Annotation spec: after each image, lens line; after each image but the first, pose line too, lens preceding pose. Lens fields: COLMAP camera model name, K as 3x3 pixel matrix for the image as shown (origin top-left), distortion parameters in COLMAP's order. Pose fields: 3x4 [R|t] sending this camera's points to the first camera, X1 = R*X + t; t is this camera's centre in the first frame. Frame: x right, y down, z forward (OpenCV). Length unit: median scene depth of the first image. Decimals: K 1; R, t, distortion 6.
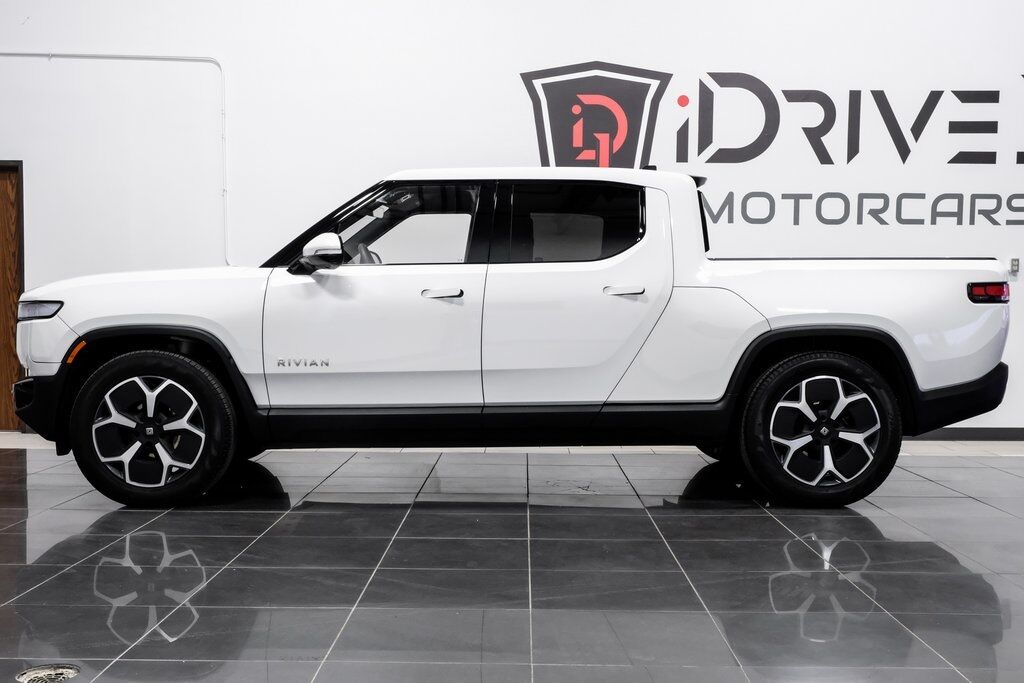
lens RADIAL K [[1138.1, 0, 506.3], [0, 1138.1, 346.0], [0, 0, 1]] dist [0.017133, 0.000000]
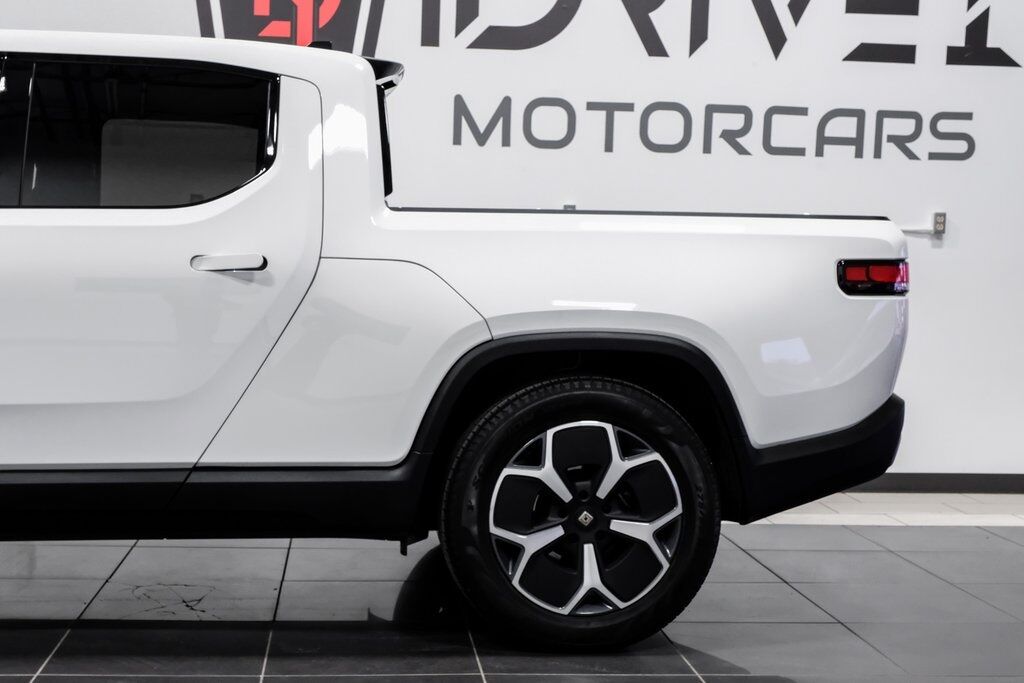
lens RADIAL K [[1494.6, 0, 472.3], [0, 1494.6, 360.7], [0, 0, 1]] dist [0.033622, 0.000000]
pose [[0.994988, 0.010679, 0.099420, 0.147063], [-0.014319, 0.999250, 0.035969, -0.028922], [-0.098961, -0.037213, 0.994395, 0.267830]]
